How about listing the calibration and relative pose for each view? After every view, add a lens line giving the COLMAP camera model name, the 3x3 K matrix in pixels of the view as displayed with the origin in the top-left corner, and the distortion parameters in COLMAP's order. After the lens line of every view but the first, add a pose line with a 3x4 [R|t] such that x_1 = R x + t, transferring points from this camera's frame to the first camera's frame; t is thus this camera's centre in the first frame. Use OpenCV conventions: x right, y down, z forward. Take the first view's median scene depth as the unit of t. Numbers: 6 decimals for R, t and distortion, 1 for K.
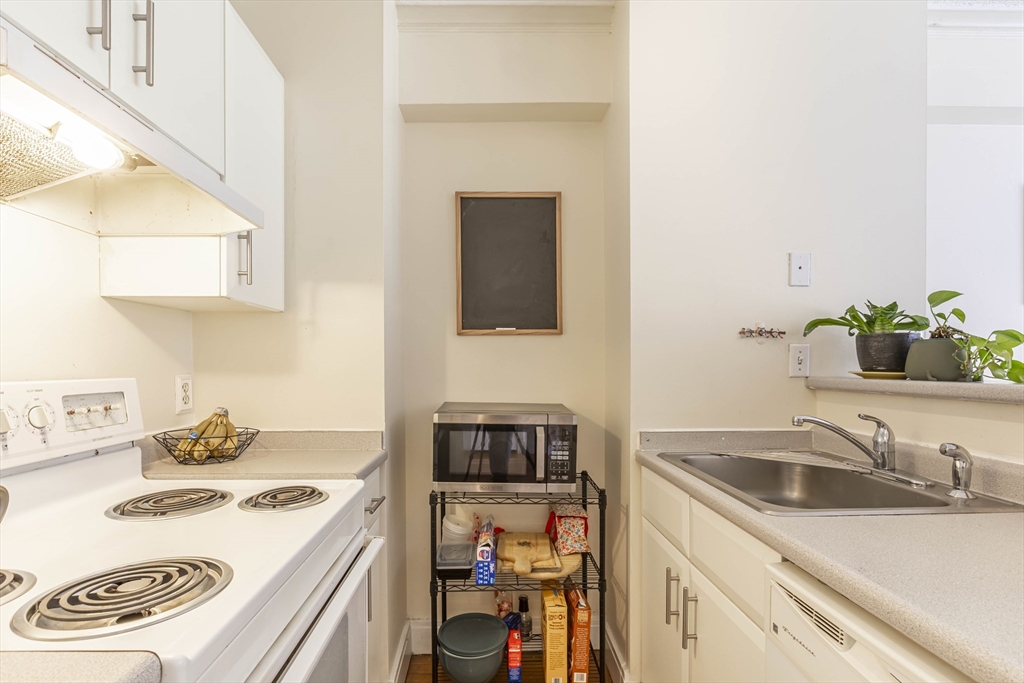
lens RADIAL K [[479.0, 0, 488.2], [0, 479.0, 359.6], [0, 0, 1]] dist [-0.003214, -0.000160]
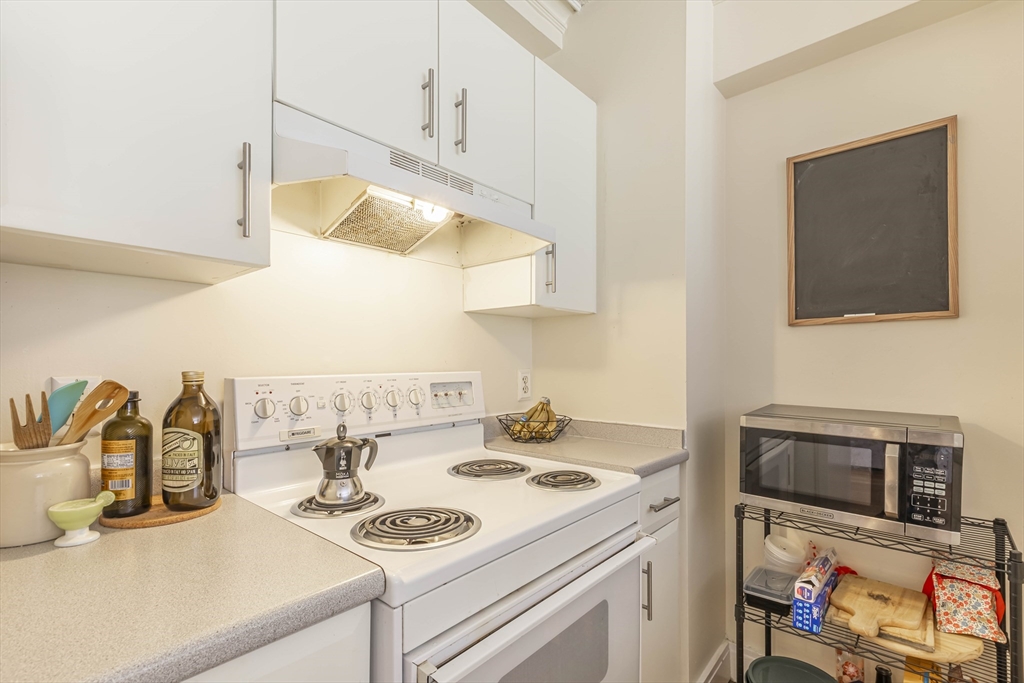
lens RADIAL K [[468.2, 0, 511.9], [0, 468.2, 351.6], [0, 0, 1]] dist [0.000857, -0.000055]
pose [[0.749823, -0.015318, -0.661461, 0.150327], [0.009333, 0.999877, -0.012576, 0.000252], [0.661572, 0.003256, 0.749874, 0.066606]]
